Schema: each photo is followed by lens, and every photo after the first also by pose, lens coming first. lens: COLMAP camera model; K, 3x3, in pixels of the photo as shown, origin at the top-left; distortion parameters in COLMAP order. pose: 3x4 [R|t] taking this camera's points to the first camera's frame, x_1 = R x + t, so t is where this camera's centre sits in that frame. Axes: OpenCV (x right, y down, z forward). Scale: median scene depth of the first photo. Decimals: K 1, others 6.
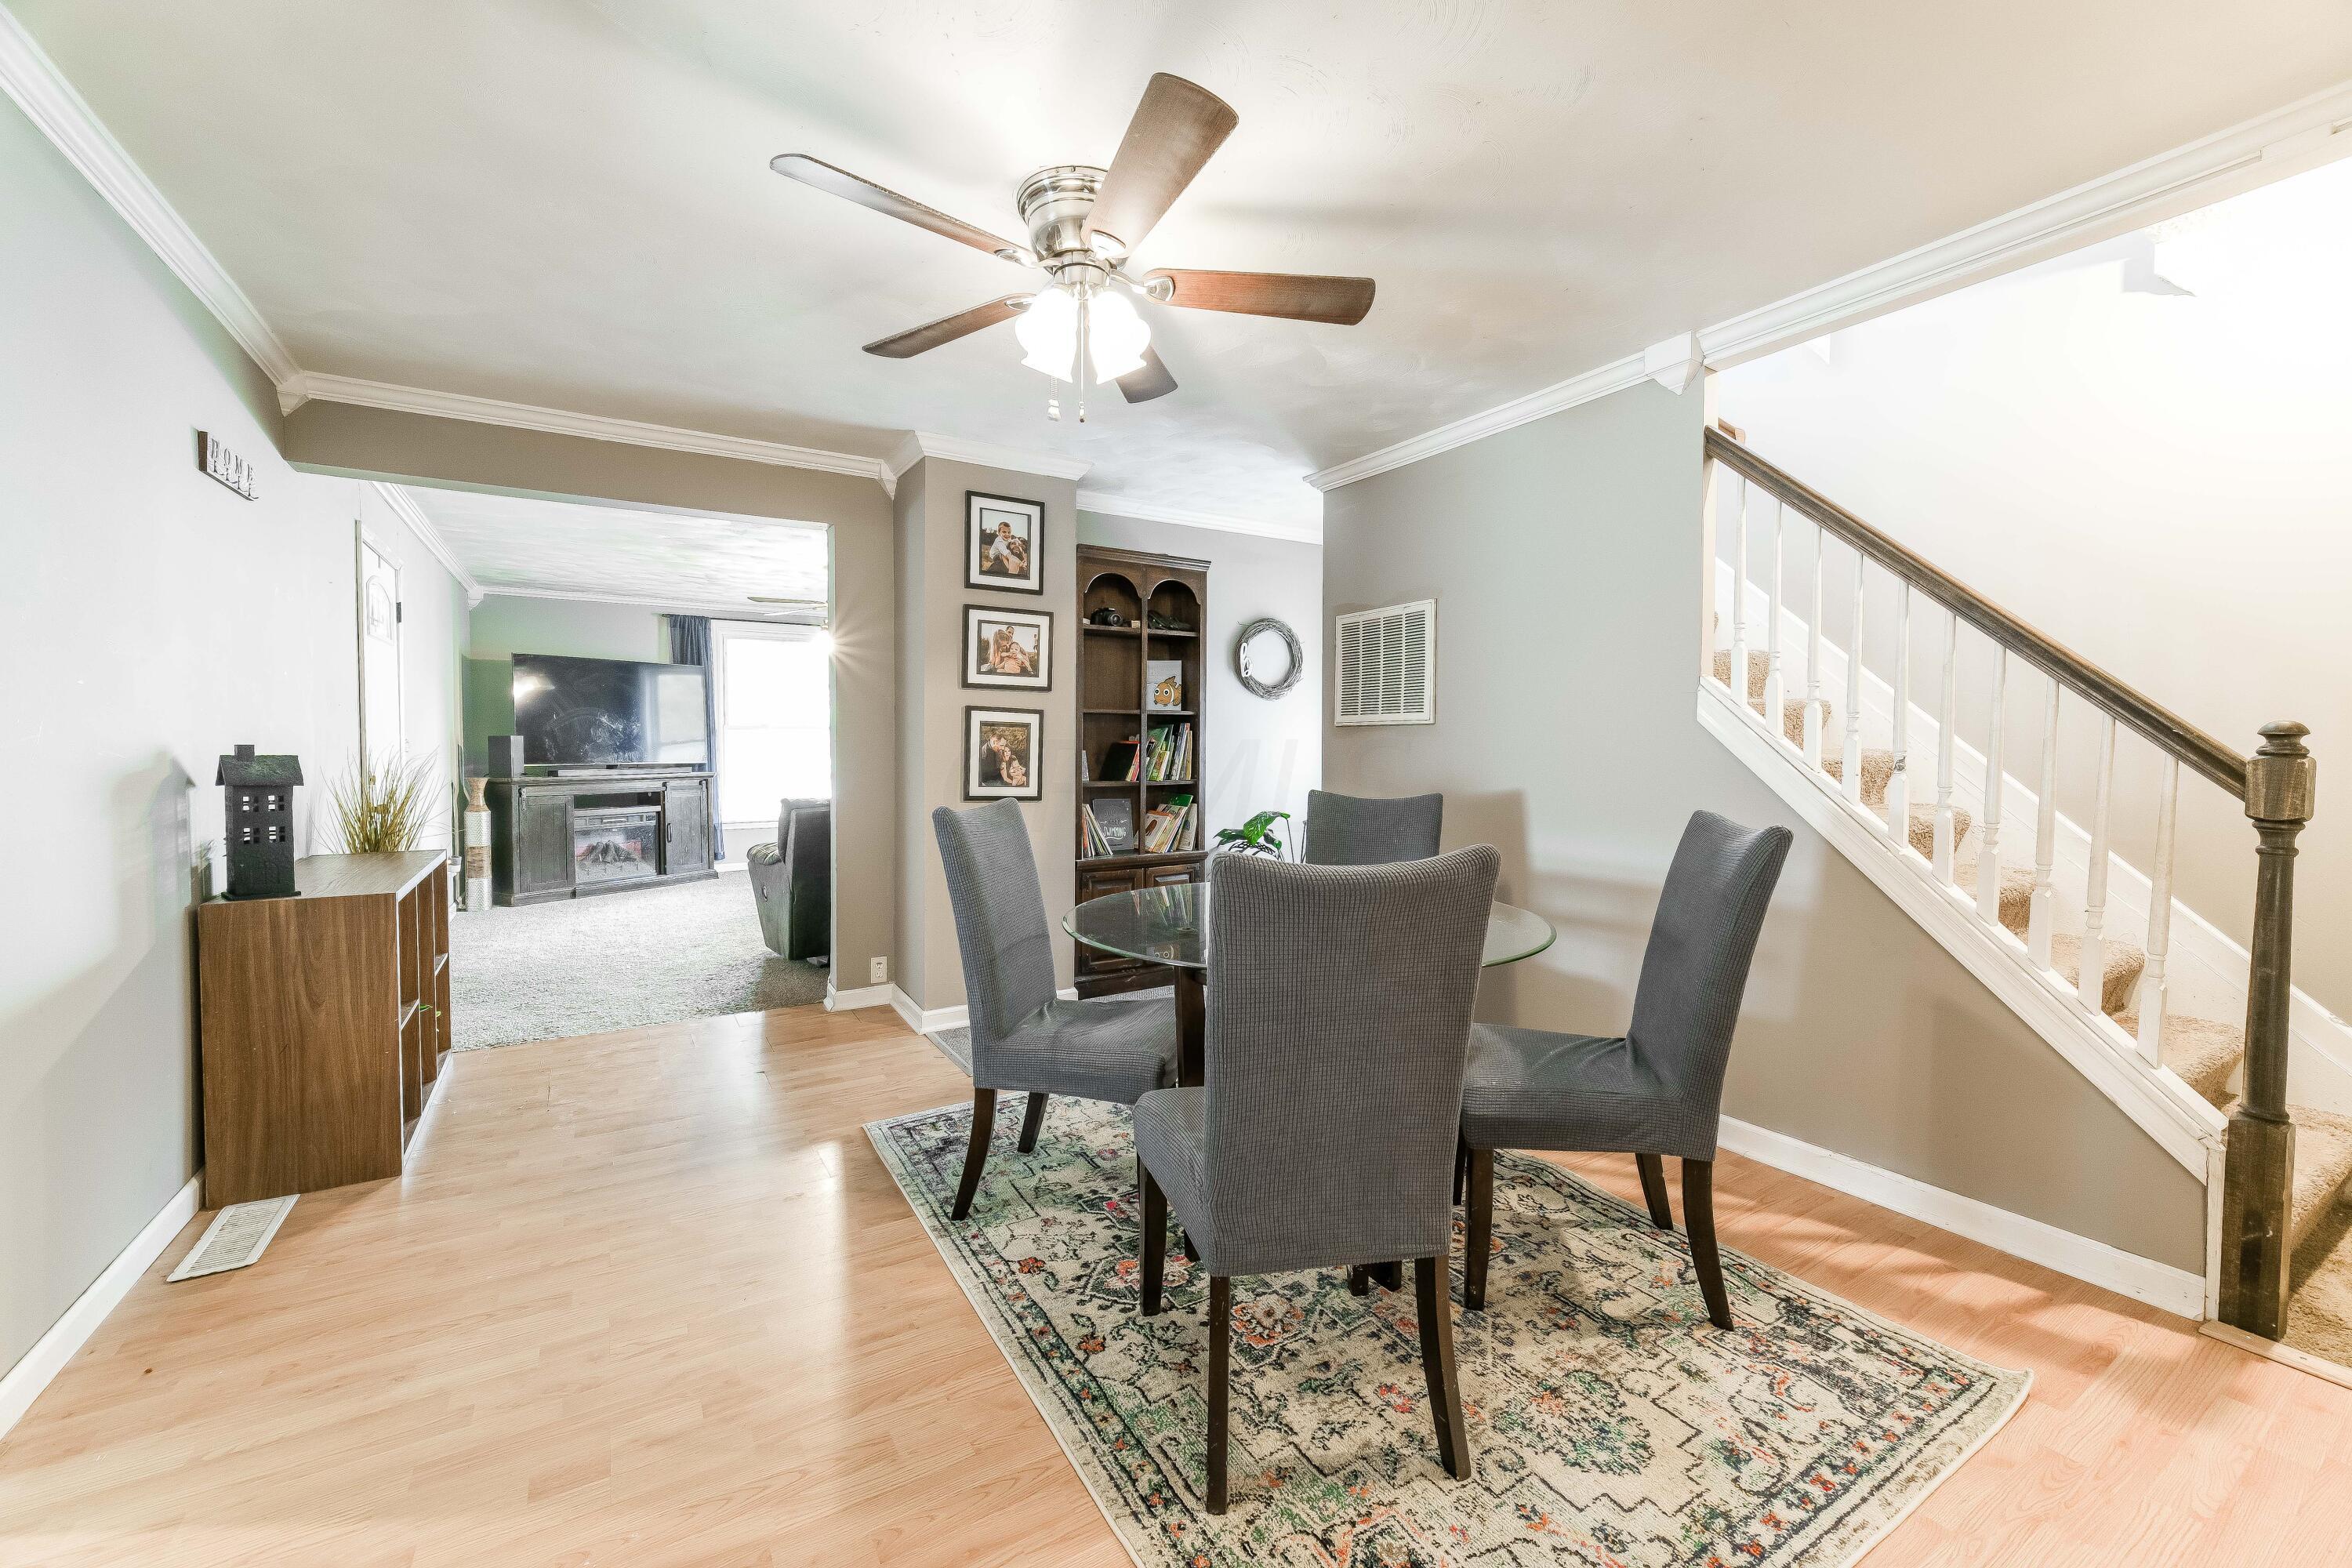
lens RADIAL K [[940.4, 0, 1178.2], [0, 940.4, 778.4], [0, 0, 1]] dist [-0.001929, 0.000462]
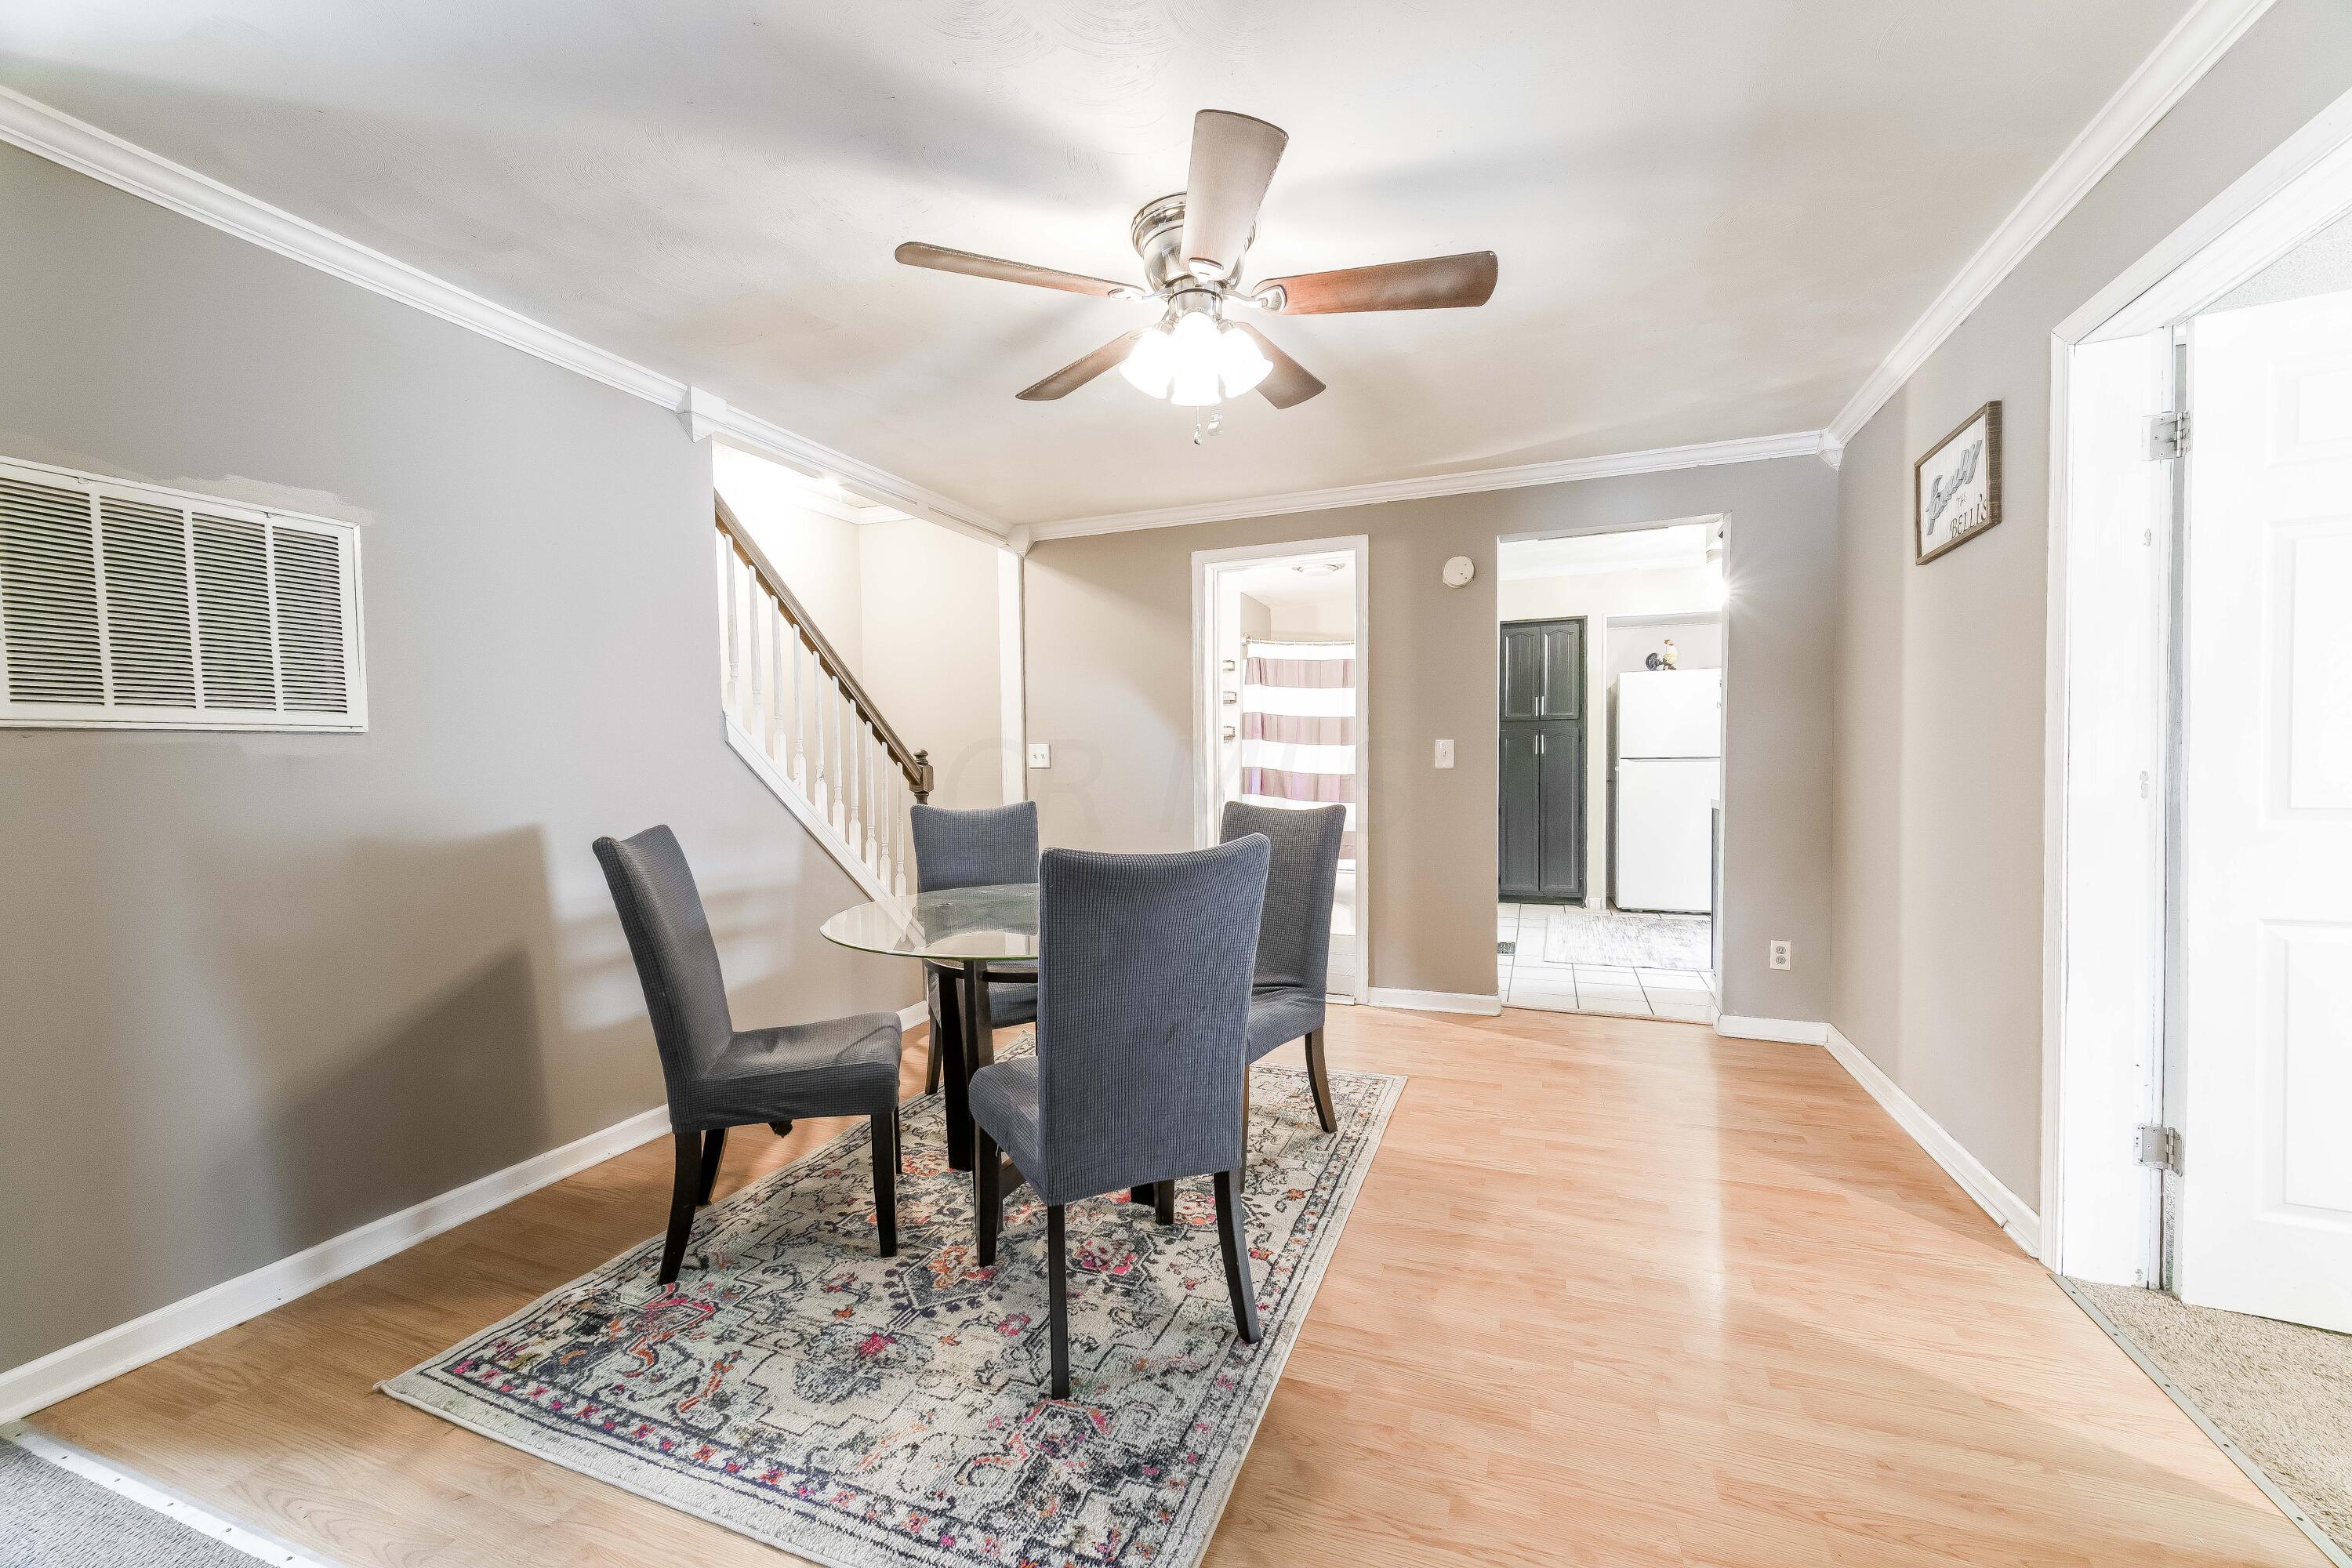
lens RADIAL K [[940.4, 0, 1174.1], [0, 940.4, 788.0], [0, 0, 1]] dist [-0.001929, 0.000462]
pose [[-0.612969, -0.022632, 0.789783, -1.021753], [0.041459, 0.997291, 0.060756, -0.077244], [-0.789018, 0.069985, -0.610371, 1.874771]]
